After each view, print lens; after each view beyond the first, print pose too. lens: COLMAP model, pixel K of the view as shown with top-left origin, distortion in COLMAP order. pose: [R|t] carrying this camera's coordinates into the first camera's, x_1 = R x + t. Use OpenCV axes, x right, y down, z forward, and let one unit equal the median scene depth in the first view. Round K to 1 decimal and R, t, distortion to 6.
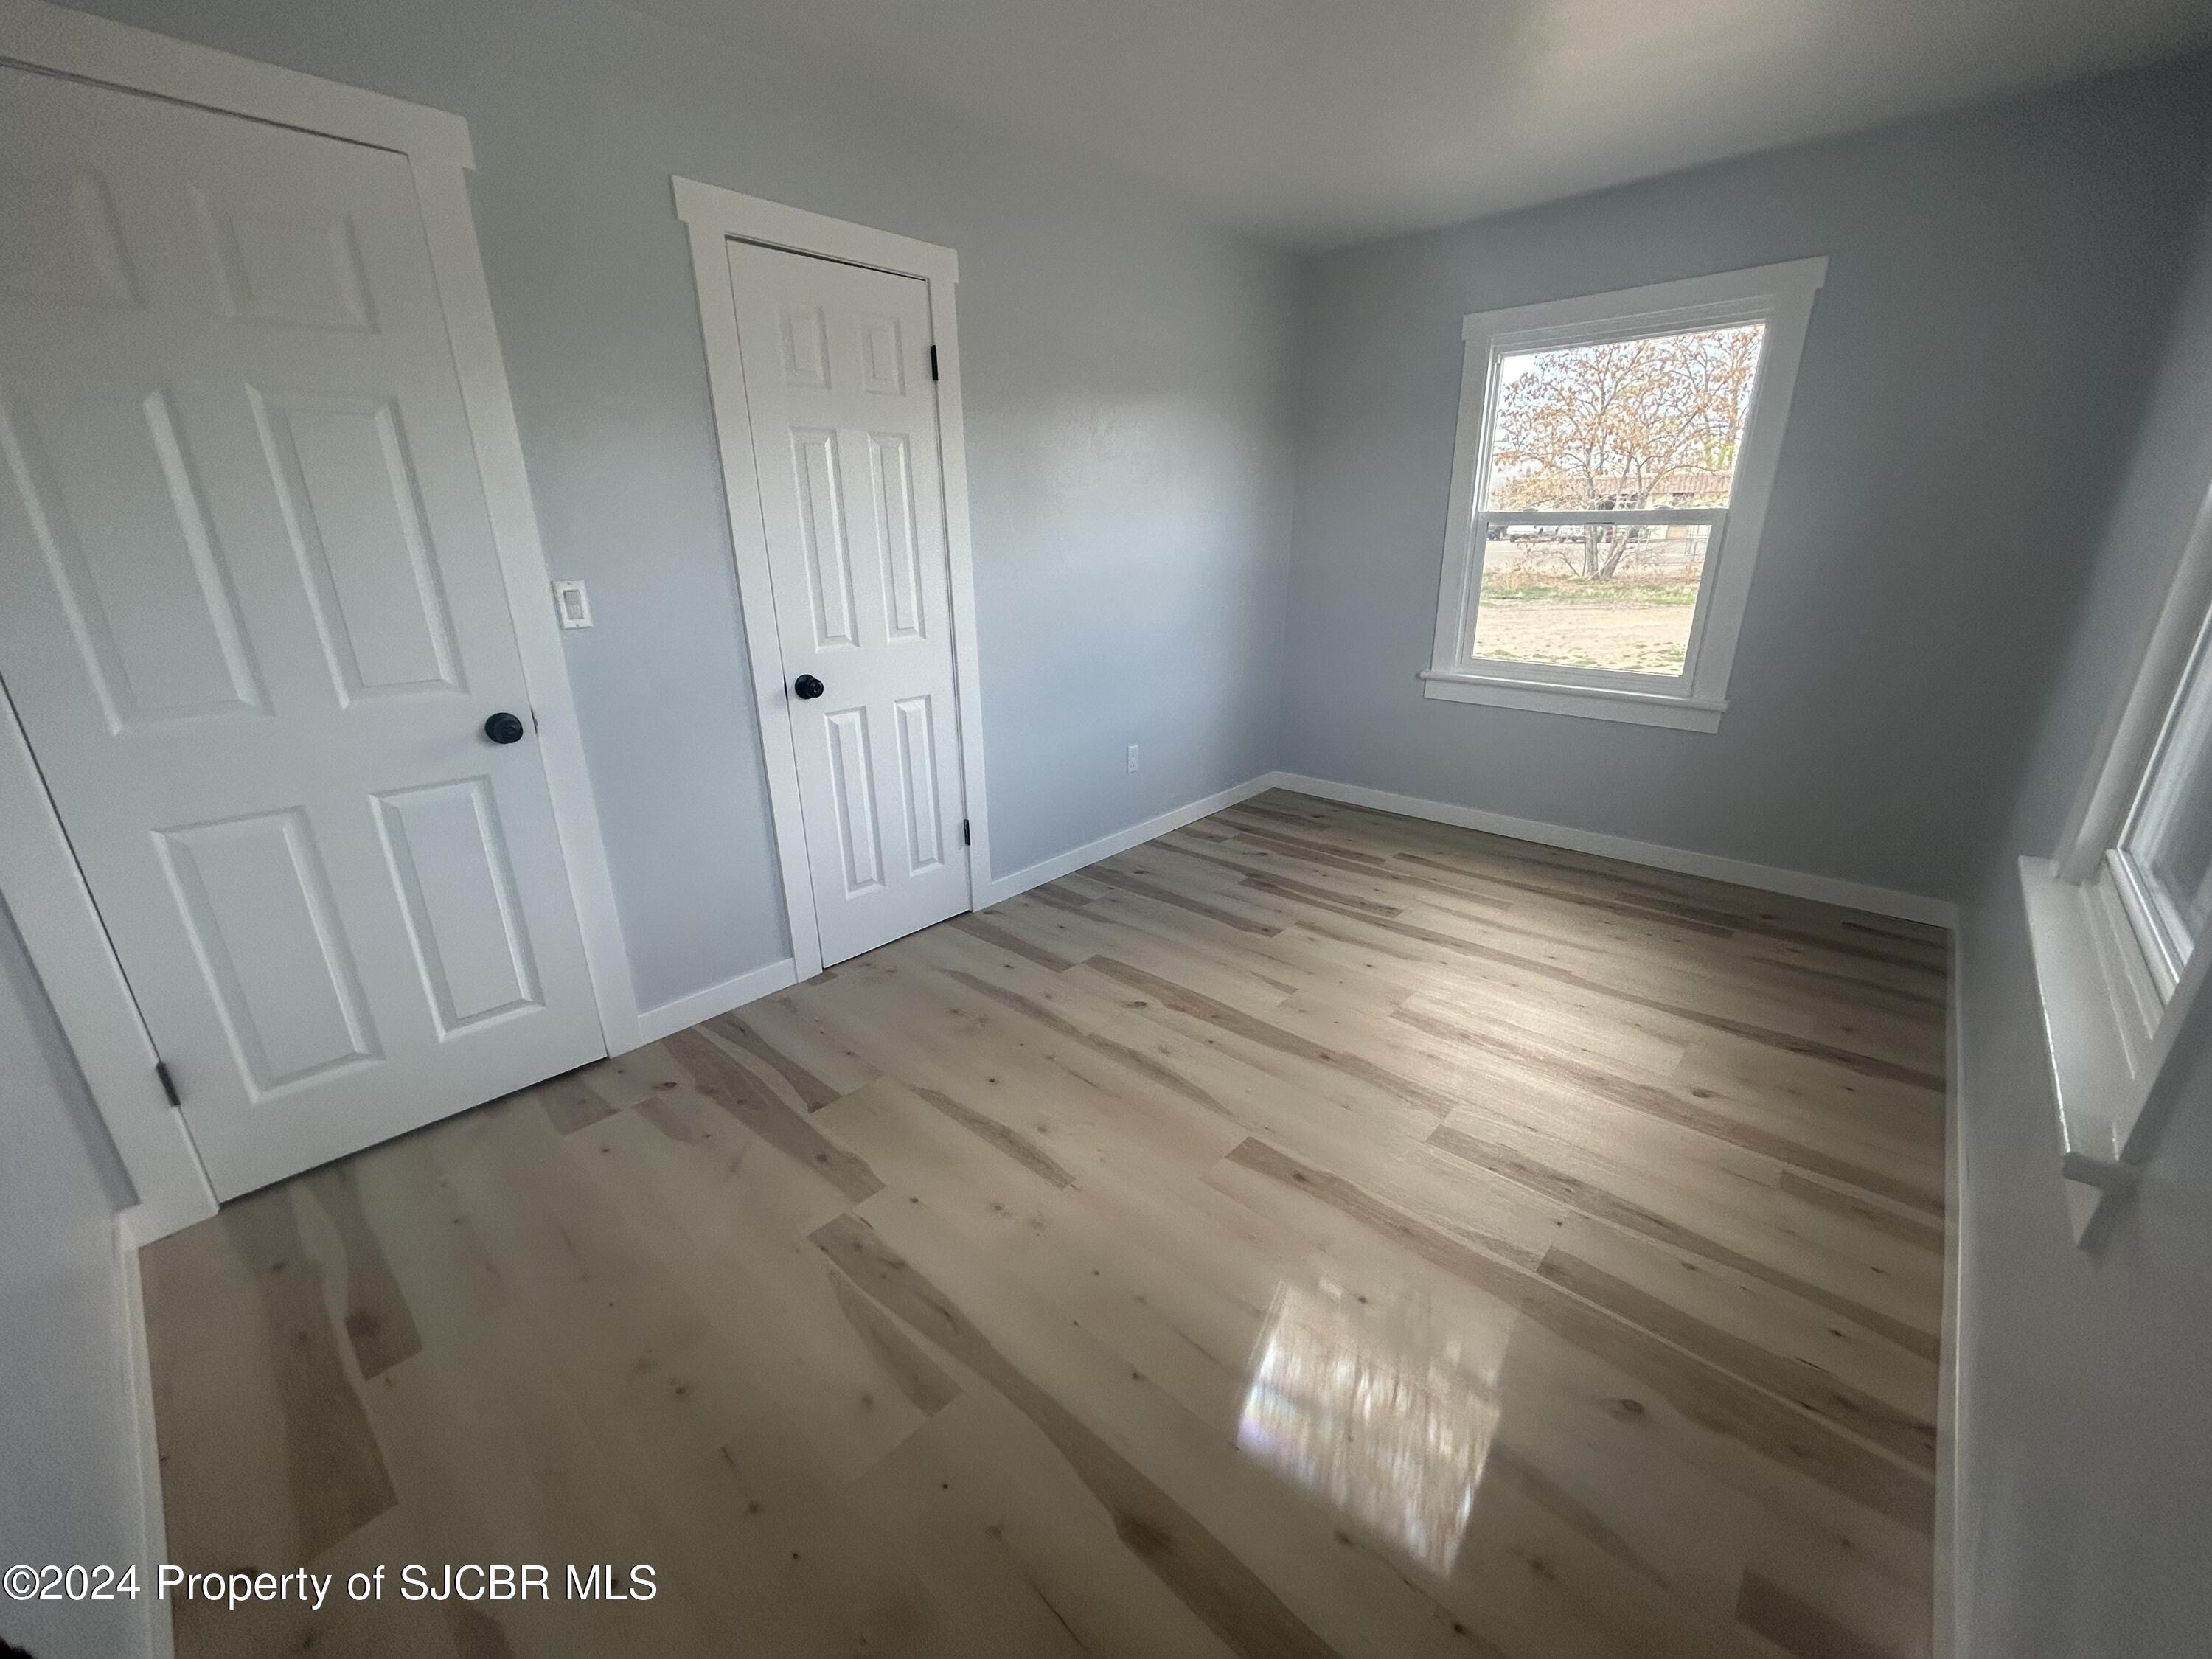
lens RADIAL K [[892.0, 0, 1106.3], [0, 892.0, 825.6], [0, 0, 1]] dist [0.002978, -0.000040]
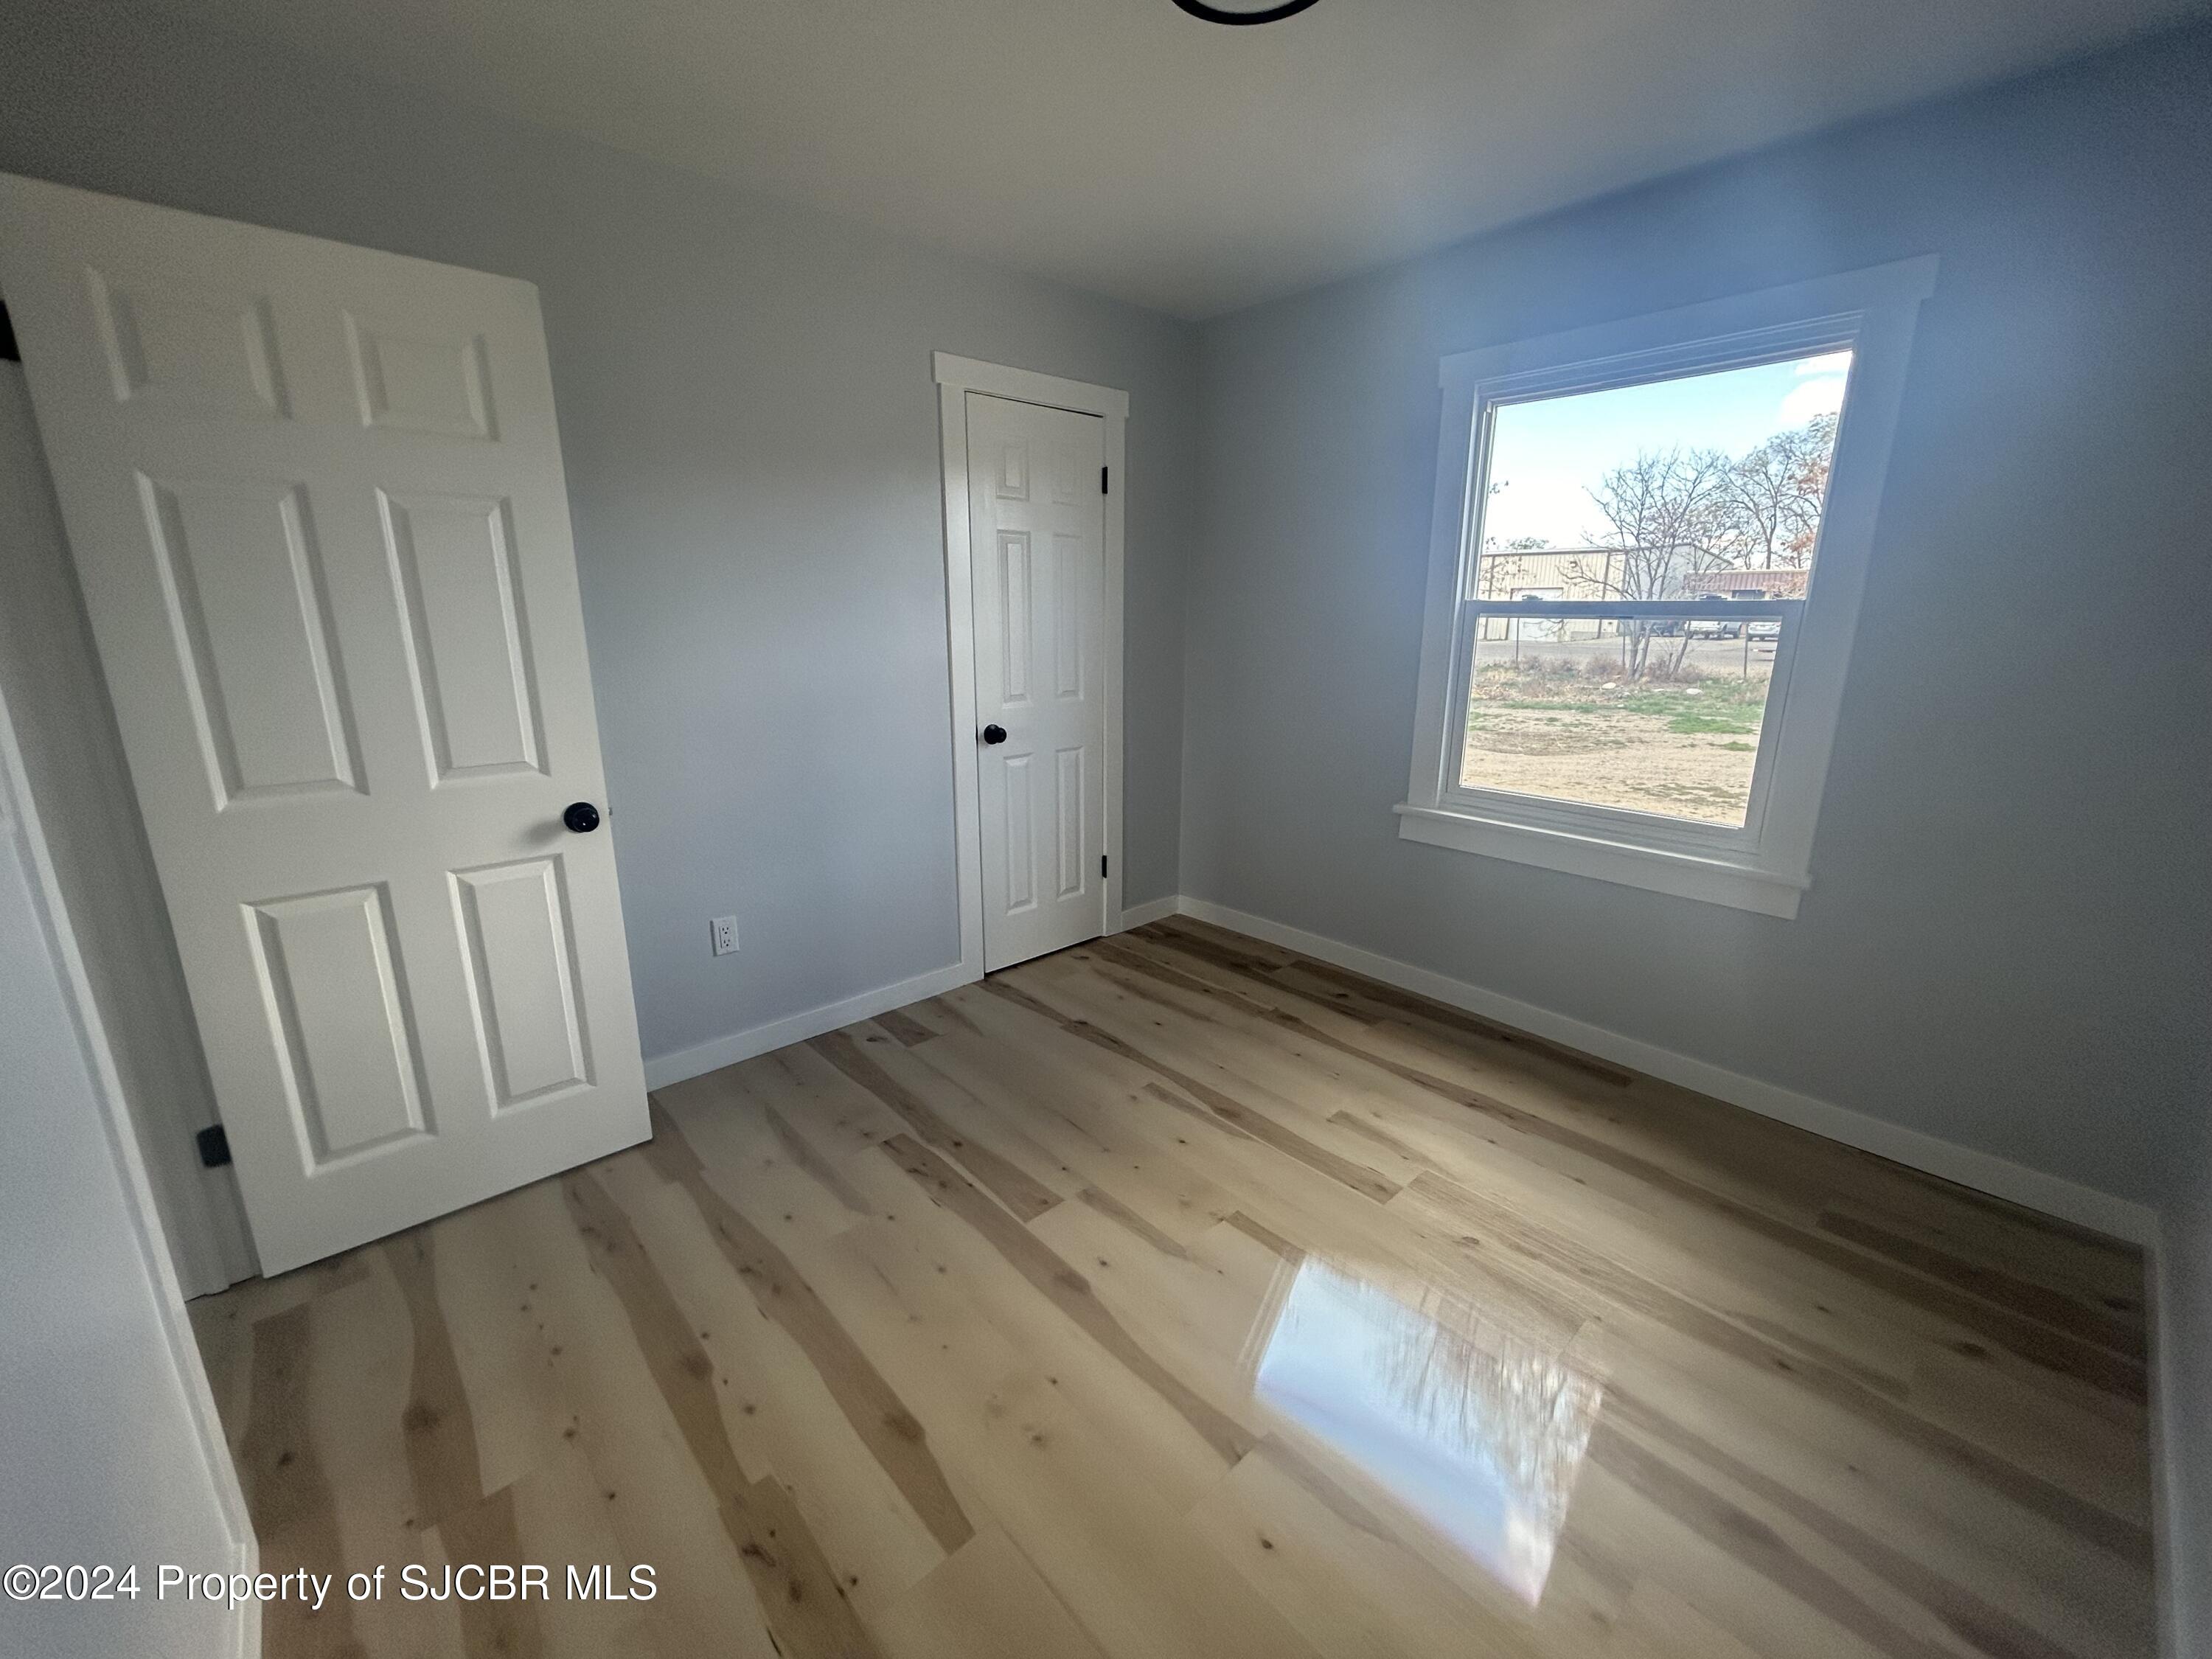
lens RADIAL K [[892.0, 0, 1110.4], [0, 892.0, 868.6], [0, 0, 1]] dist [0.002978, -0.000040]
pose [[0.994394, 0.032537, -0.100607, 0.156127], [-0.037687, 0.998052, -0.049718, -0.058452], [0.098793, 0.053231, 0.993683, 0.168238]]
